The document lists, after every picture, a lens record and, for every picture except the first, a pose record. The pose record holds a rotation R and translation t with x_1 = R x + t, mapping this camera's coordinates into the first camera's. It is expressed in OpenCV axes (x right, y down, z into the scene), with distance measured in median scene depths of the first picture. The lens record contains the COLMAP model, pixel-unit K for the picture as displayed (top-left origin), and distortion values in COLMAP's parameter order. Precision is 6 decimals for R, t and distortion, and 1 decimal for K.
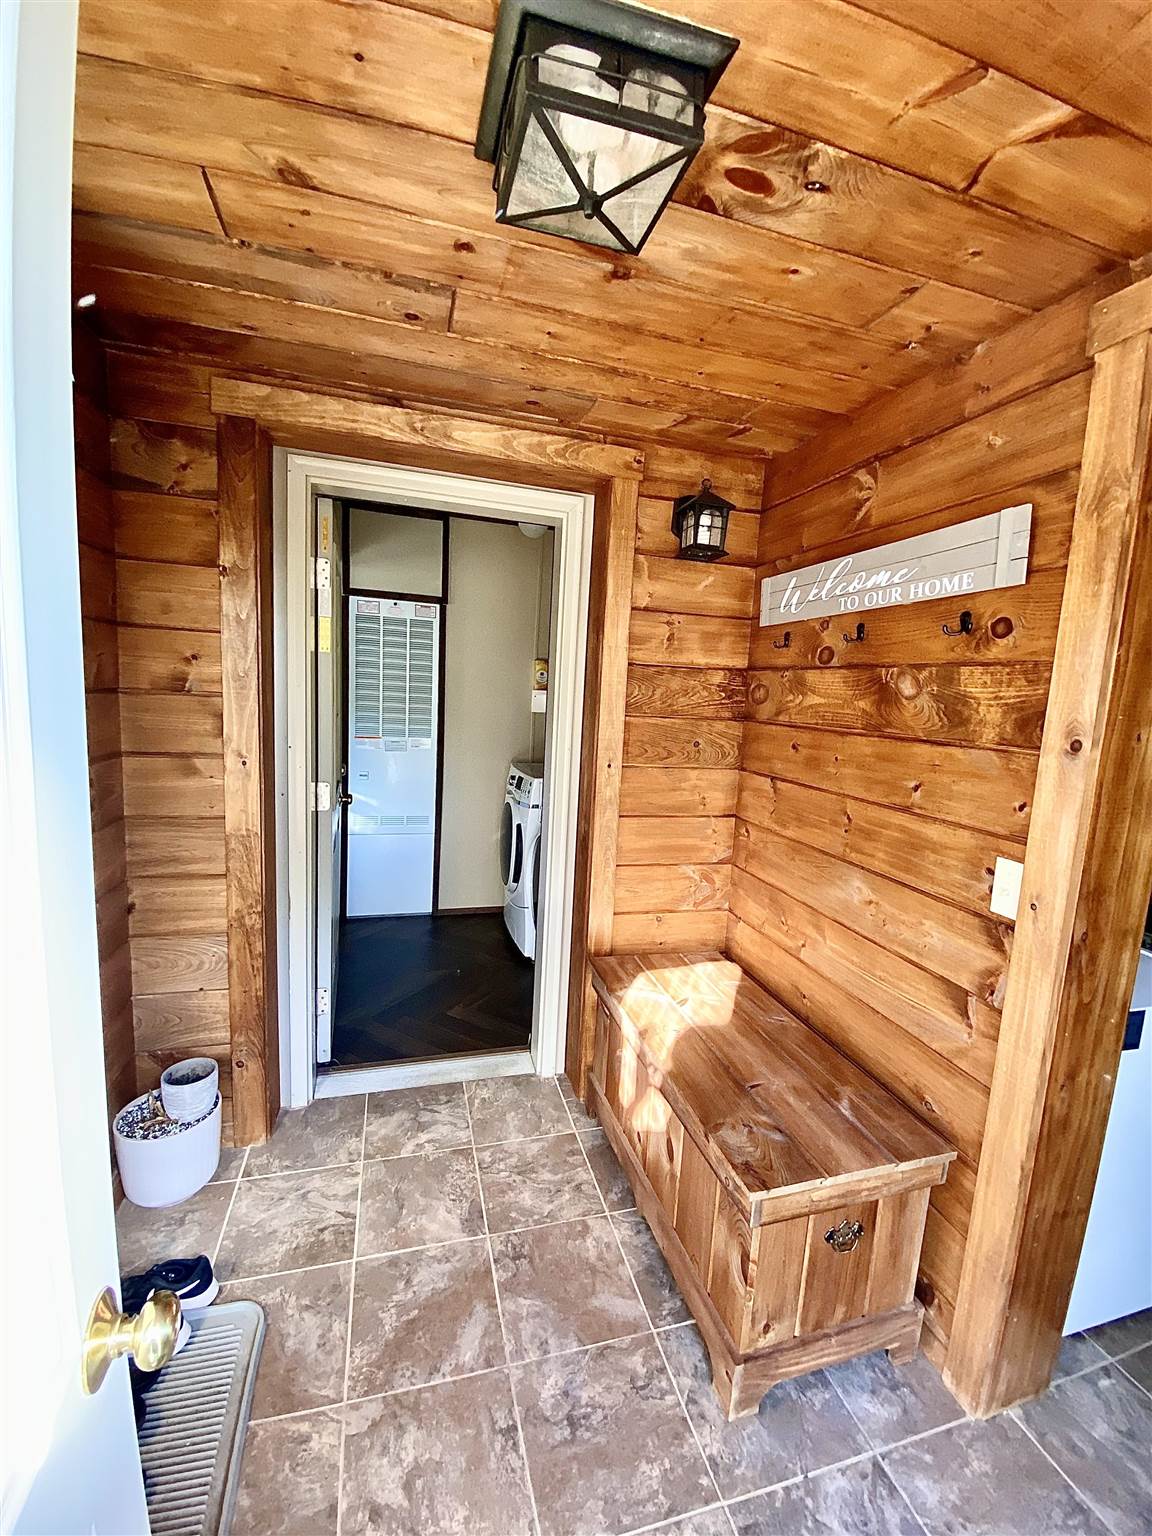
lens RADIAL K [[624.6, 0, 577.5], [0, 624.6, 775.5], [0, 0, 1]] dist [0.025555, -0.020869]
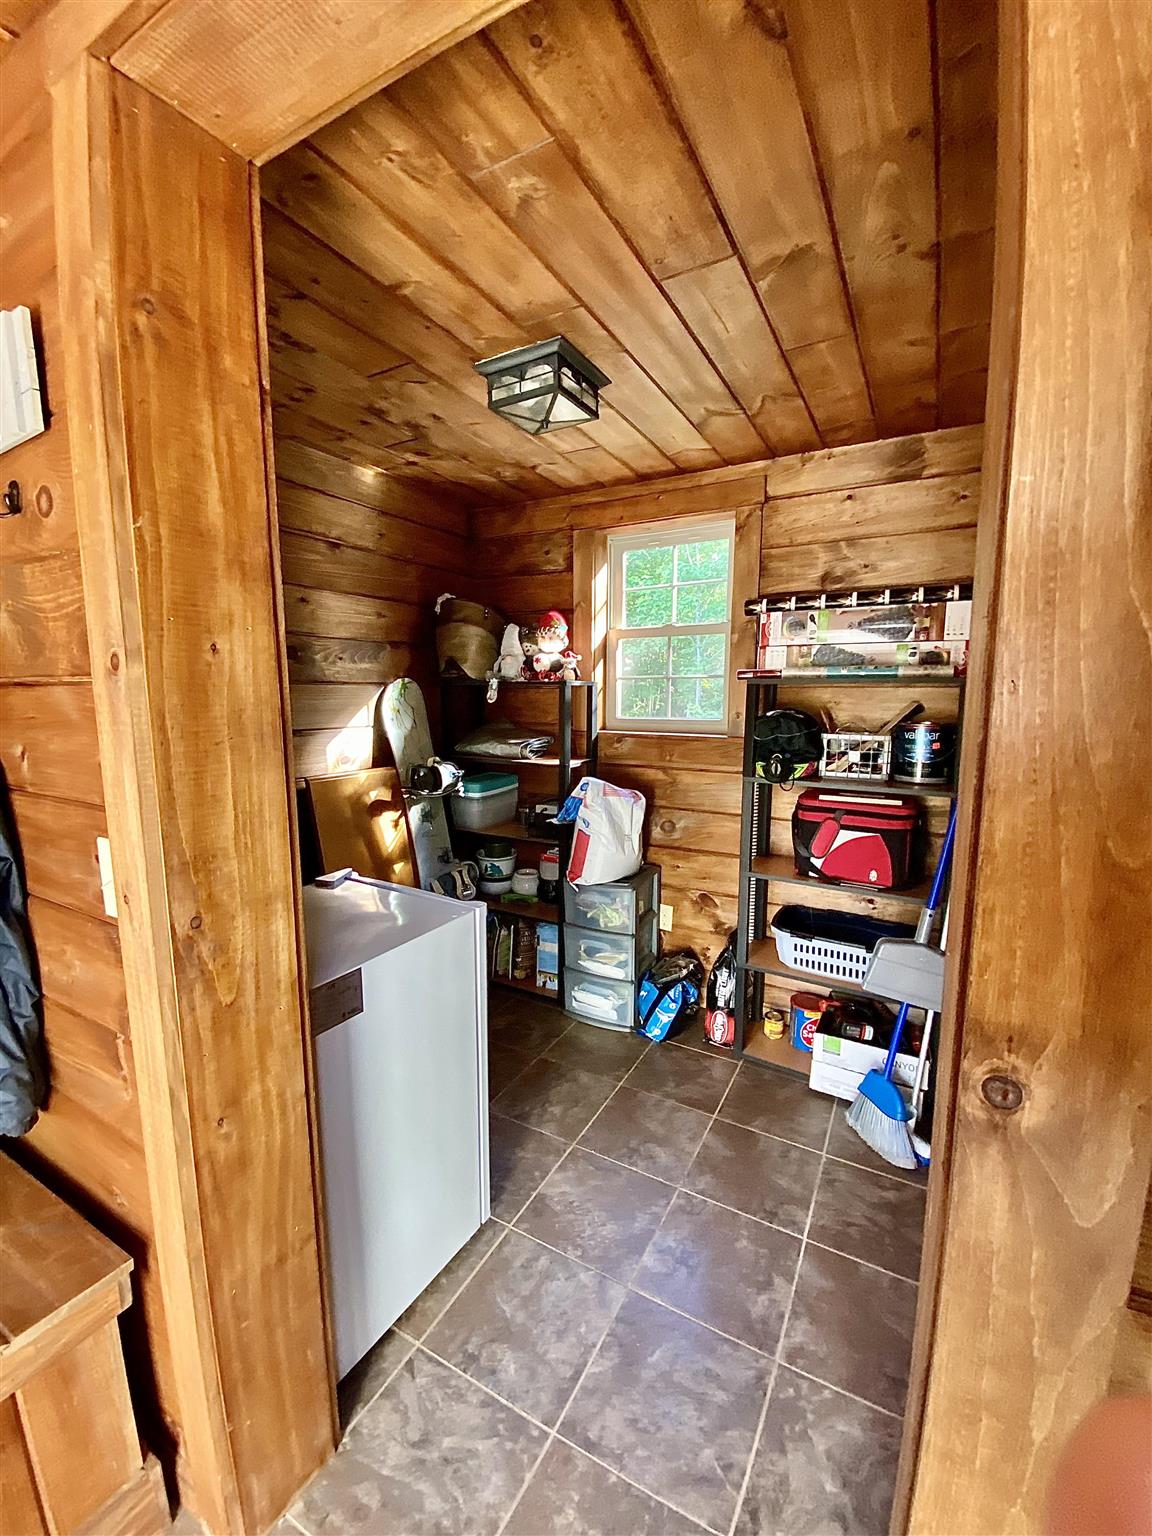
lens RADIAL K [[624.6, 0, 577.5], [0, 624.6, 775.5], [0, 0, 1]] dist [0.025555, -0.020869]
pose [[0.719394, -0.146391, 0.679001, 0.552899], [0.132811, 0.988493, 0.072405, 0.077959], [-0.681787, 0.038091, 0.730558, 0.125731]]
